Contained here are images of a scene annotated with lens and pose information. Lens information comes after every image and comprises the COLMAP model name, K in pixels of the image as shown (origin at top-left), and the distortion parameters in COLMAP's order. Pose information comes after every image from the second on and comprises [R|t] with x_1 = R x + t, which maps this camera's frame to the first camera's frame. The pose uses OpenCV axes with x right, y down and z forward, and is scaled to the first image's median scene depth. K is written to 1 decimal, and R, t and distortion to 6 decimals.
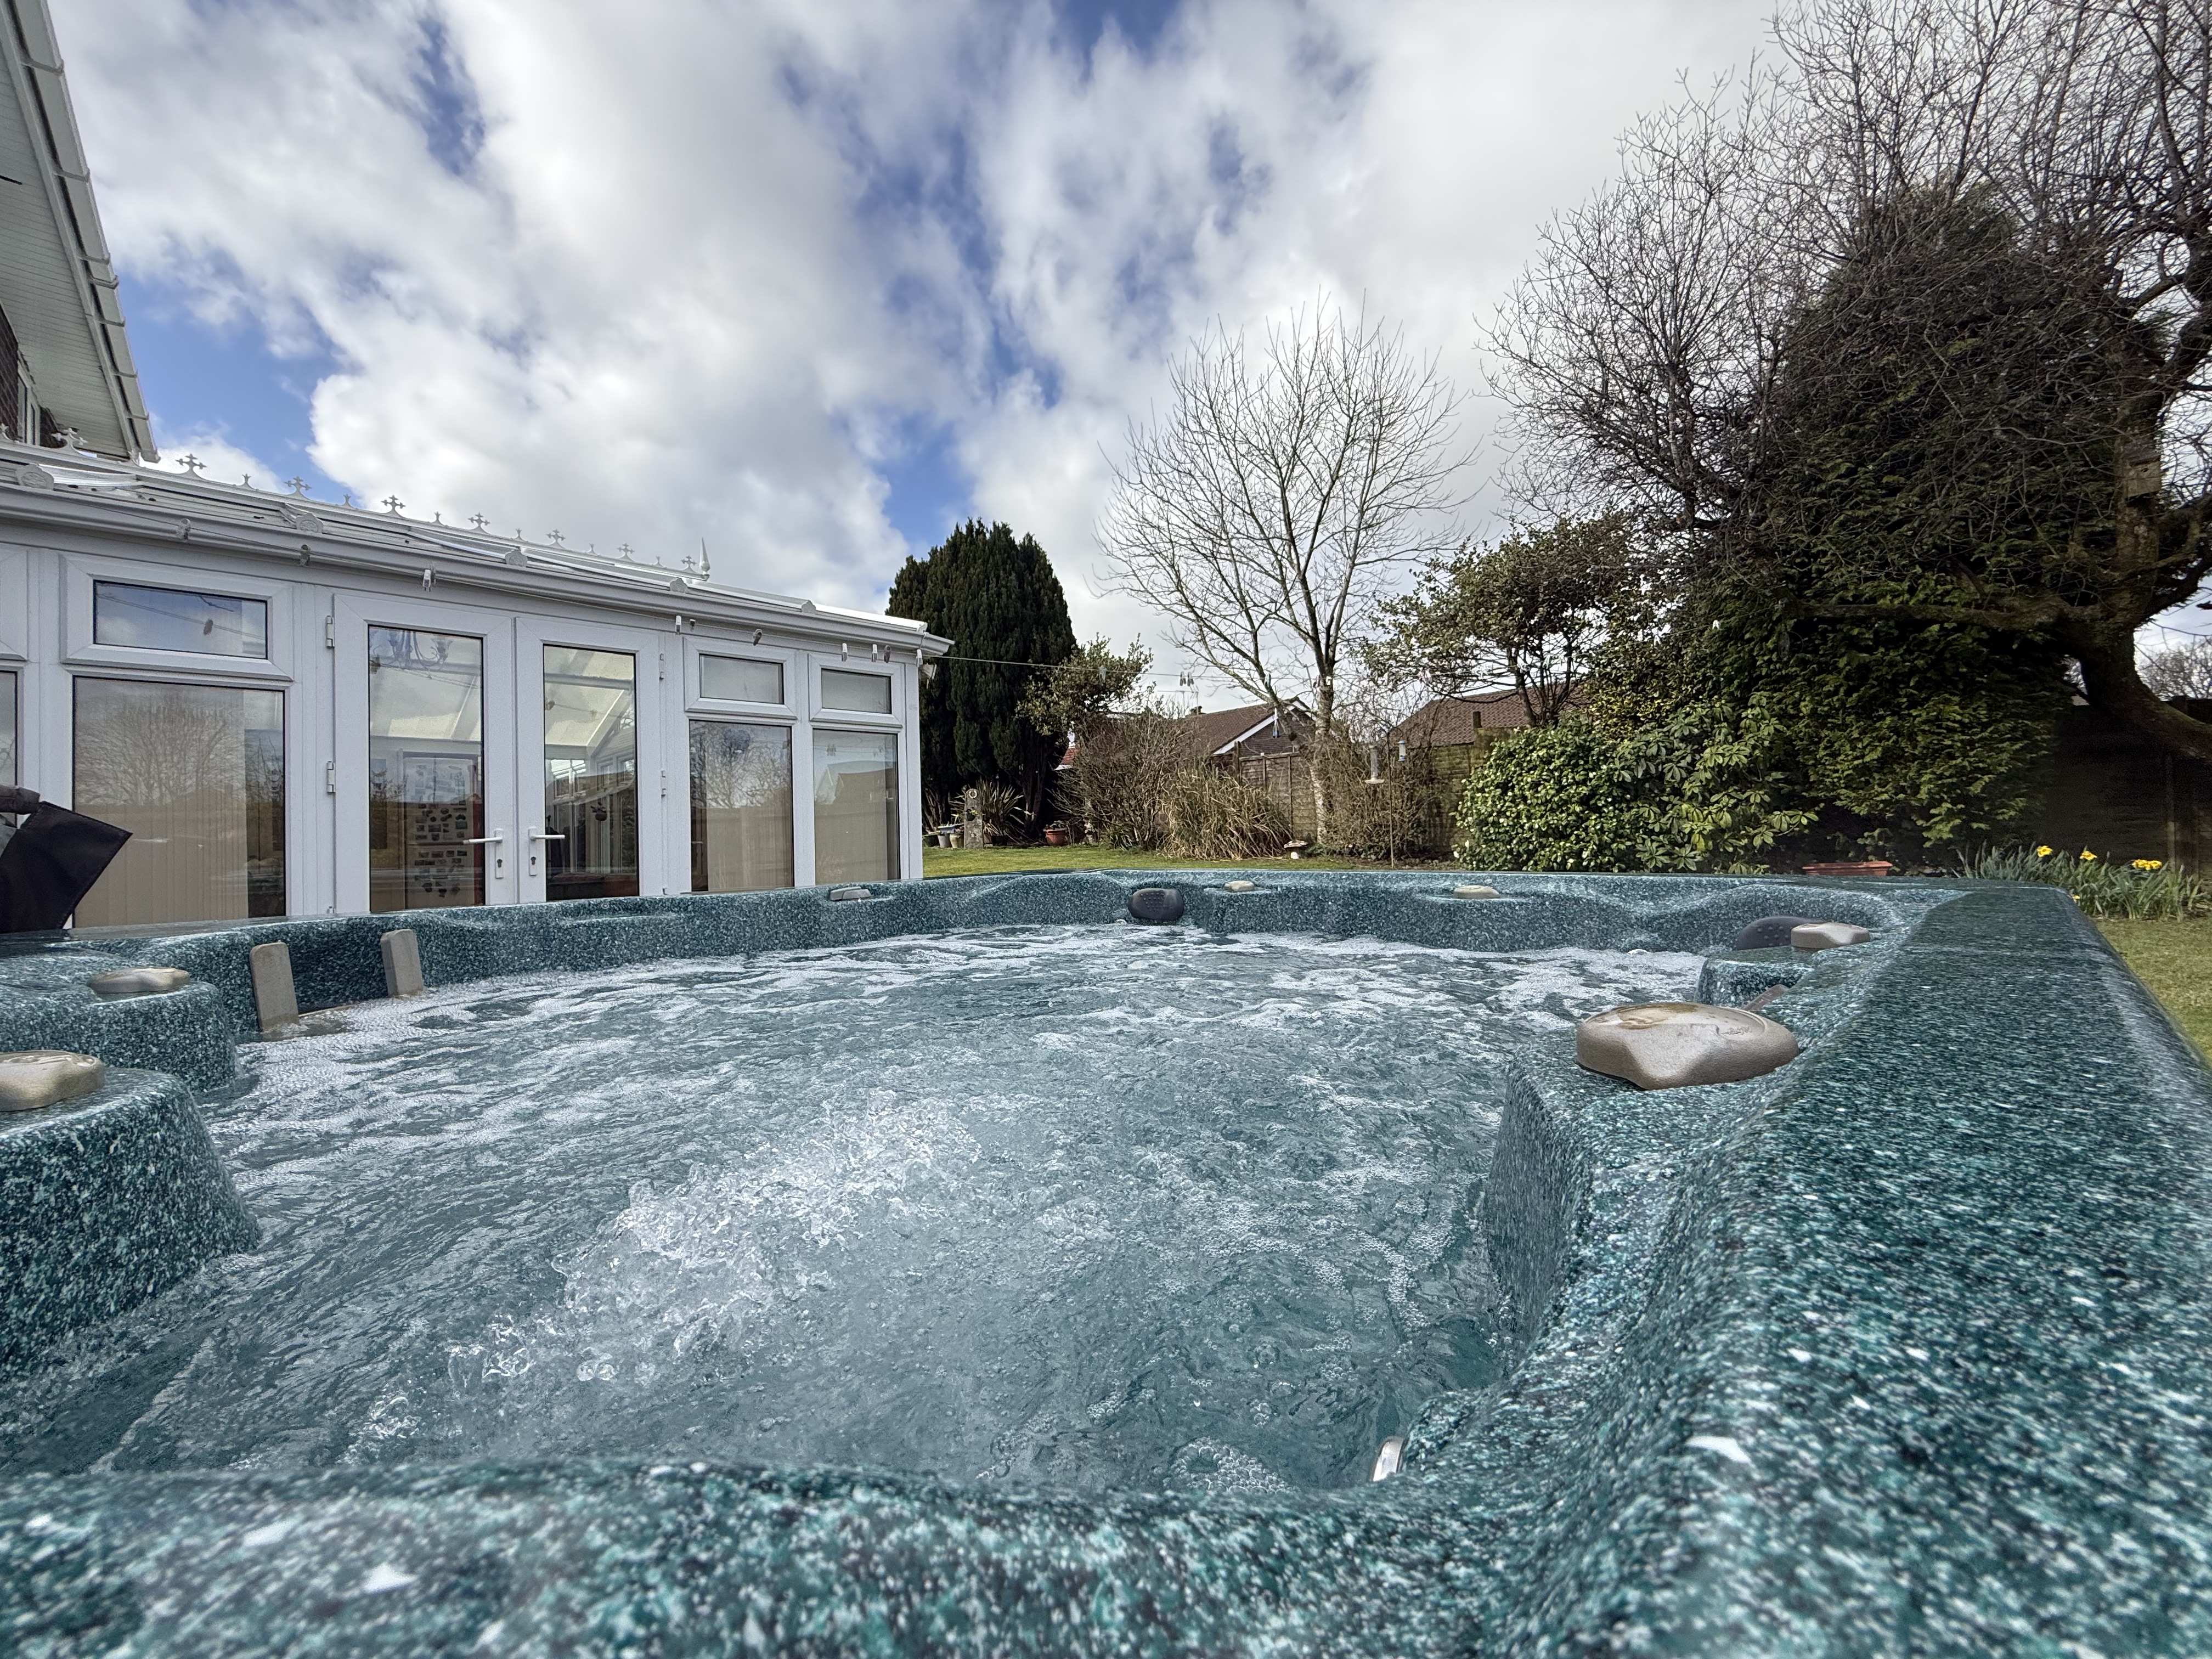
lens RADIAL K [[877.9, 0, 1102.8], [0, 877.9, 818.2], [0, 0, 1]] dist [-0.002652, -0.000155]
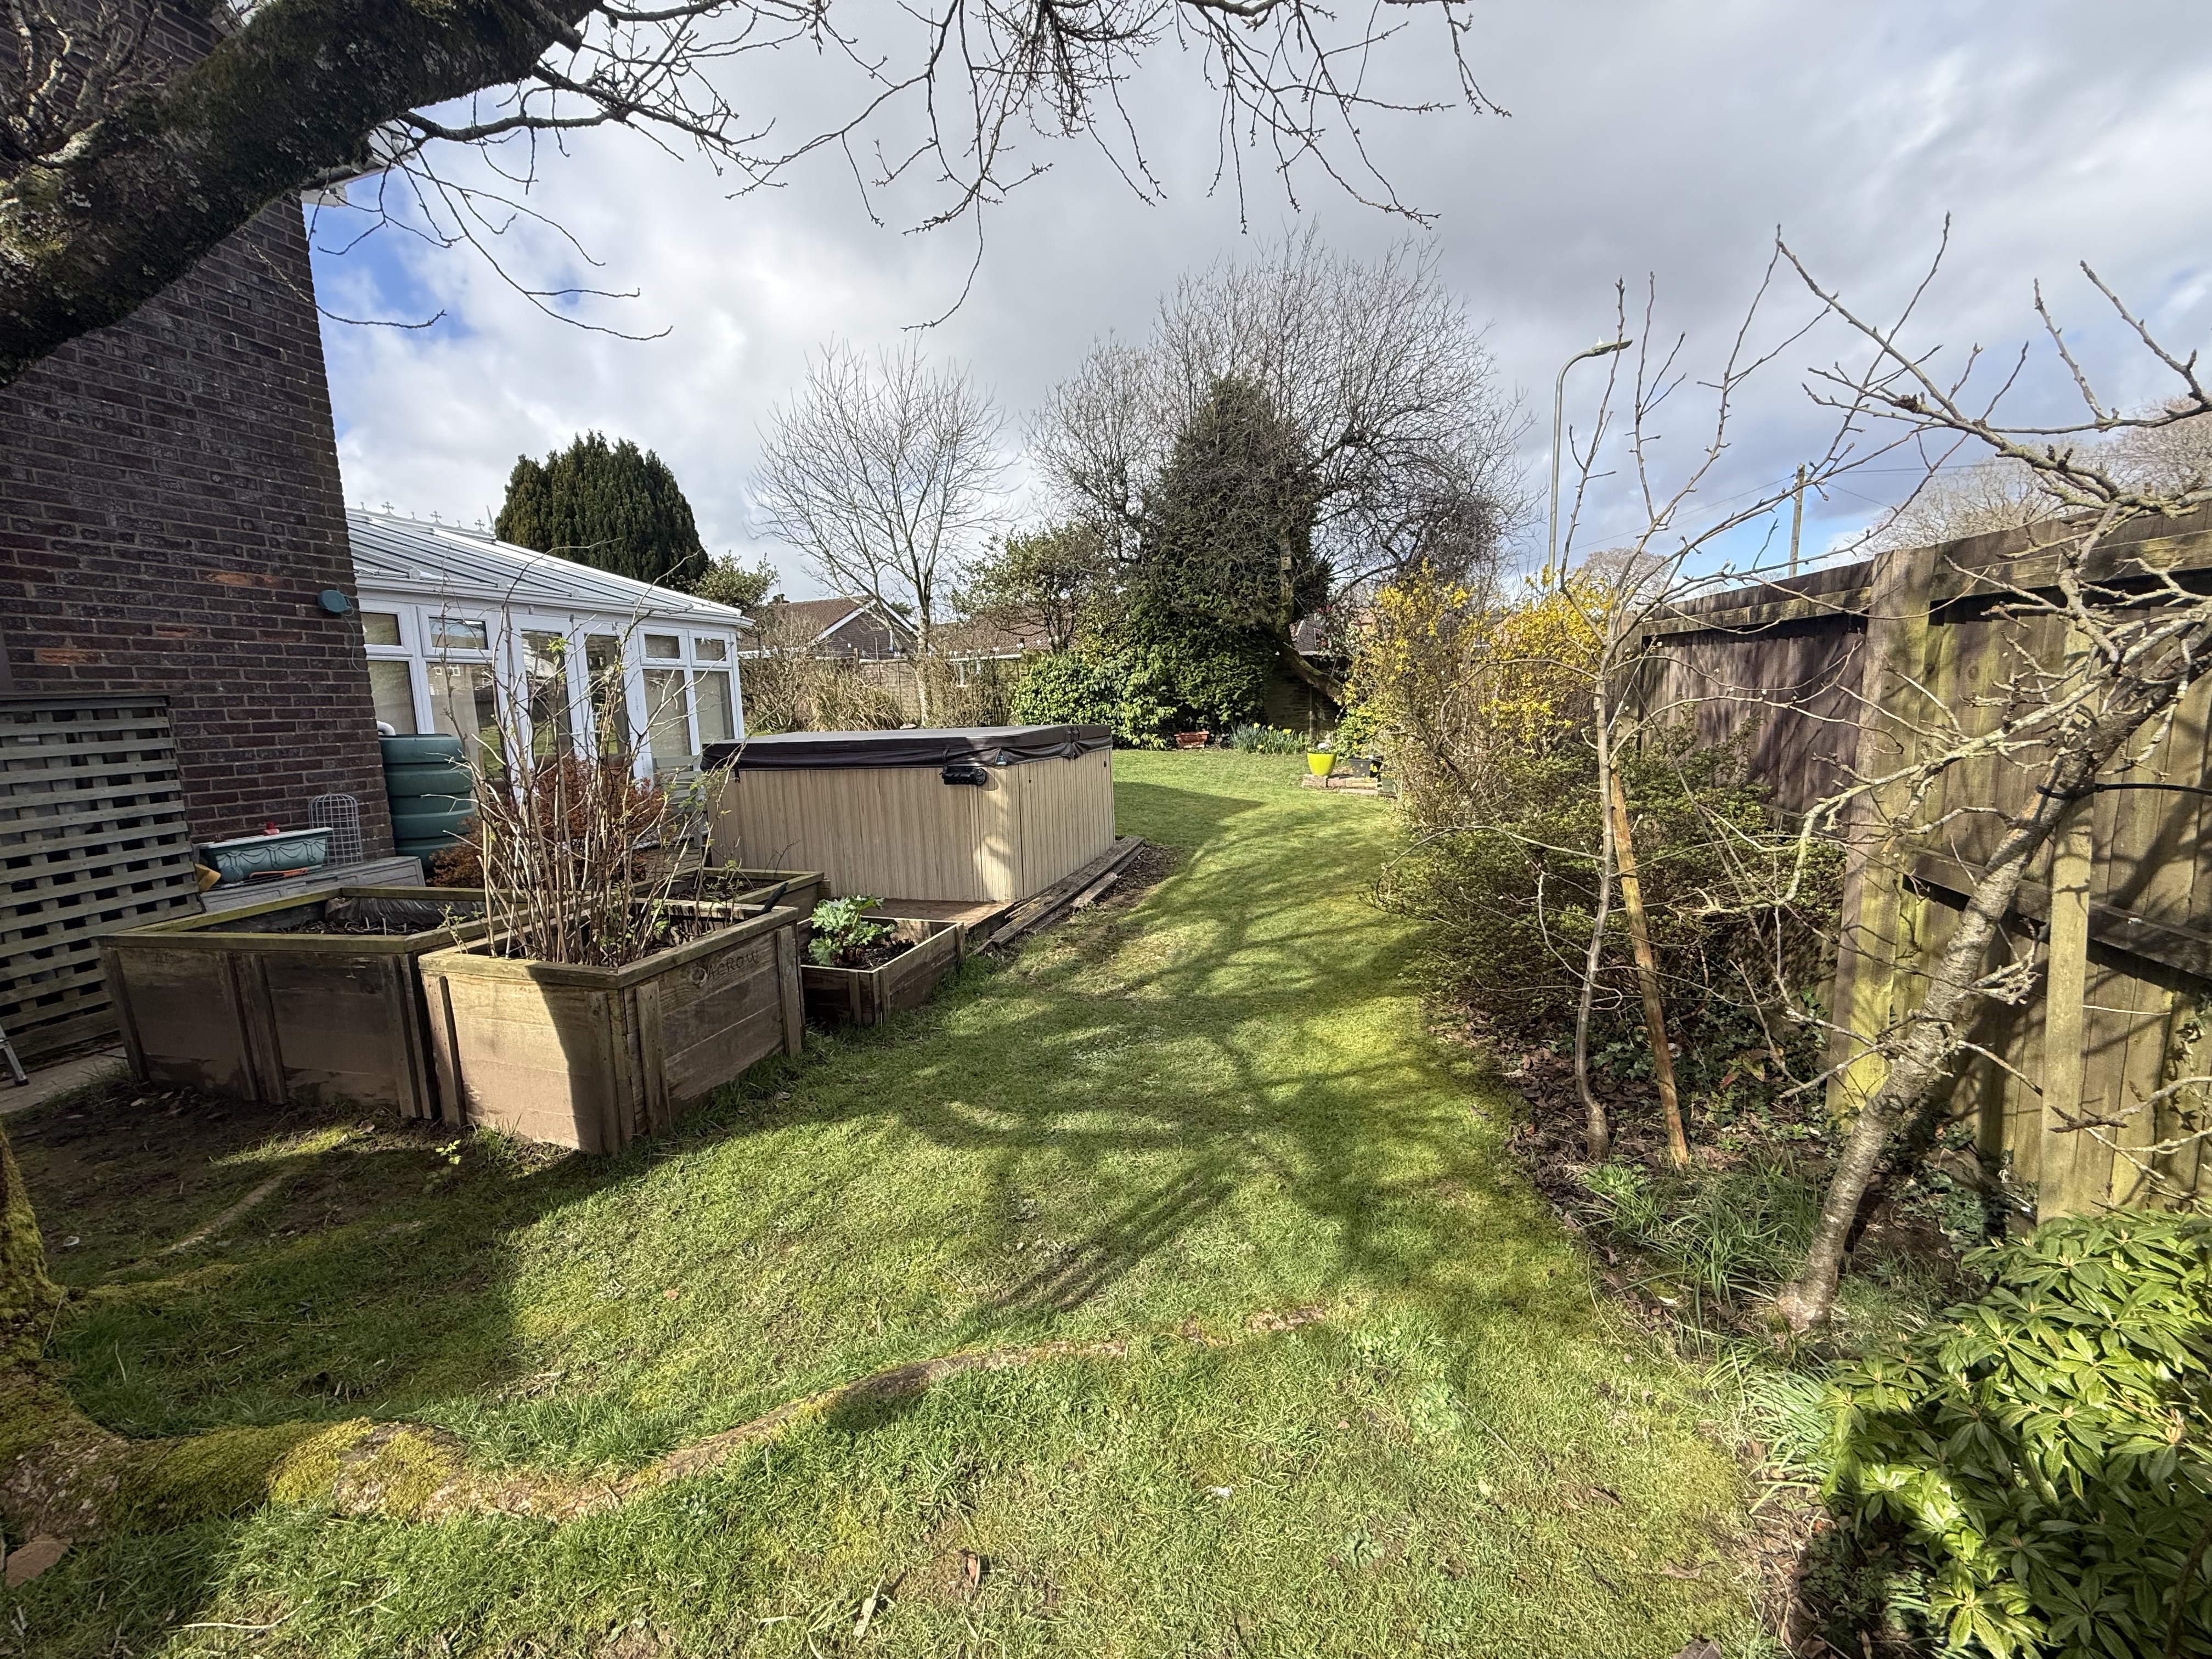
lens RADIAL K [[877.9, 0, 1106.2], [0, 877.9, 829.1], [0, 0, 1]] dist [-0.002652, -0.000155]
pose [[0.883446, -0.070007, 0.463272, -0.187229], [0.000147, 0.988815, 0.149145, -0.020201], [-0.468532, -0.131694, 0.873576, -0.472826]]
